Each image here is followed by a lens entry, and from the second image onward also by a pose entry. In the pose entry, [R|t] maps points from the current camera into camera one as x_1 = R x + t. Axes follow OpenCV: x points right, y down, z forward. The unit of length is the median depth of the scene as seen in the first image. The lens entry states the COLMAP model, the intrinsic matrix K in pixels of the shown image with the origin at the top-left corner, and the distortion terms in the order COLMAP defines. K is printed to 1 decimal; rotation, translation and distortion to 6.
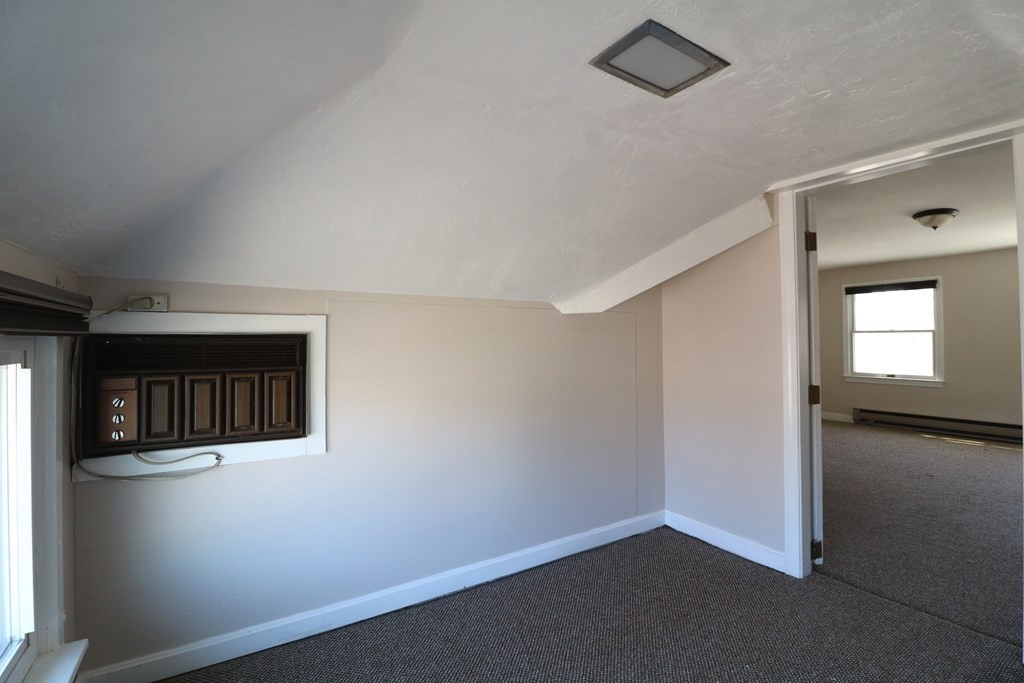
lens RADIAL K [[471.8, 0, 517.1], [0, 471.8, 333.8], [0, 0, 1]] dist [-0.000462, -0.011572]
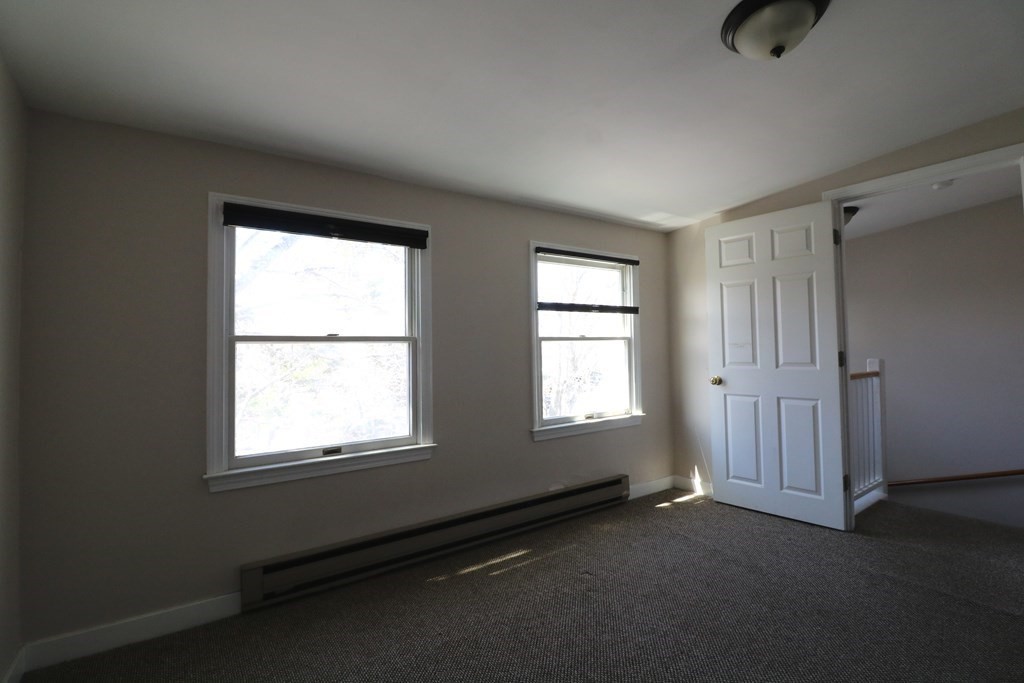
lens RADIAL K [[471.8, 0, 511.4], [0, 471.8, 335.8], [0, 0, 1]] dist [-0.000462, -0.011572]
pose [[-0.054522, 0.035272, 0.997889, 0.402418], [0.004109, 0.999375, -0.035100, 0.007162], [-0.998504, 0.002187, -0.054632, 0.899545]]
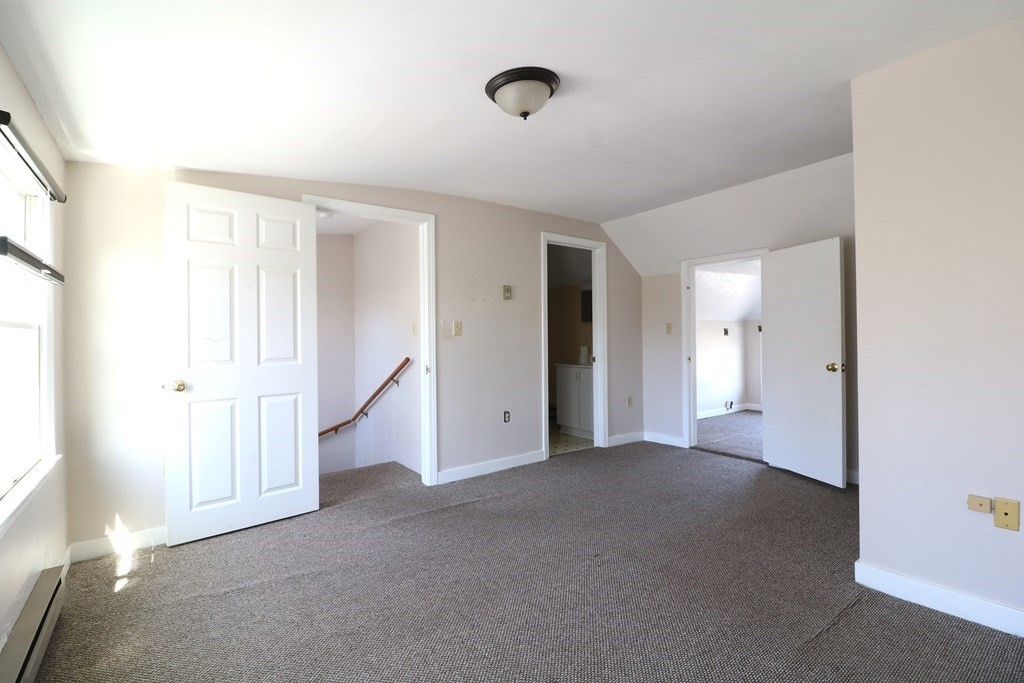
lens RADIAL K [[471.8, 0, 512.6], [0, 471.8, 335.0], [0, 0, 1]] dist [-0.000462, -0.011572]
pose [[-0.996809, 0.018727, -0.077601, 0.698005], [0.020000, 0.999677, -0.015658, 0.007997], [0.077283, -0.017160, -0.996862, 1.085014]]
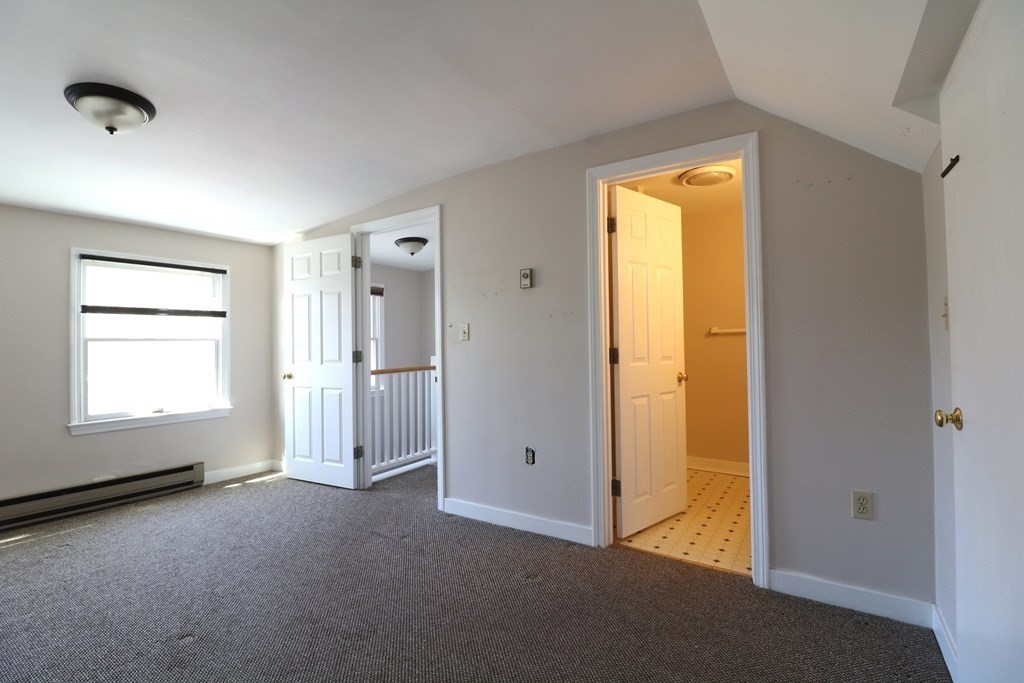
lens RADIAL K [[471.8, 0, 512.1], [0, 471.8, 336.8], [0, 0, 1]] dist [-0.000462, -0.011572]
pose [[-0.409926, 0.028668, 0.911668, 0.203040], [0.006445, 0.999572, -0.028534, 0.007921], [-0.912096, -0.005821, -0.409935, 0.592690]]
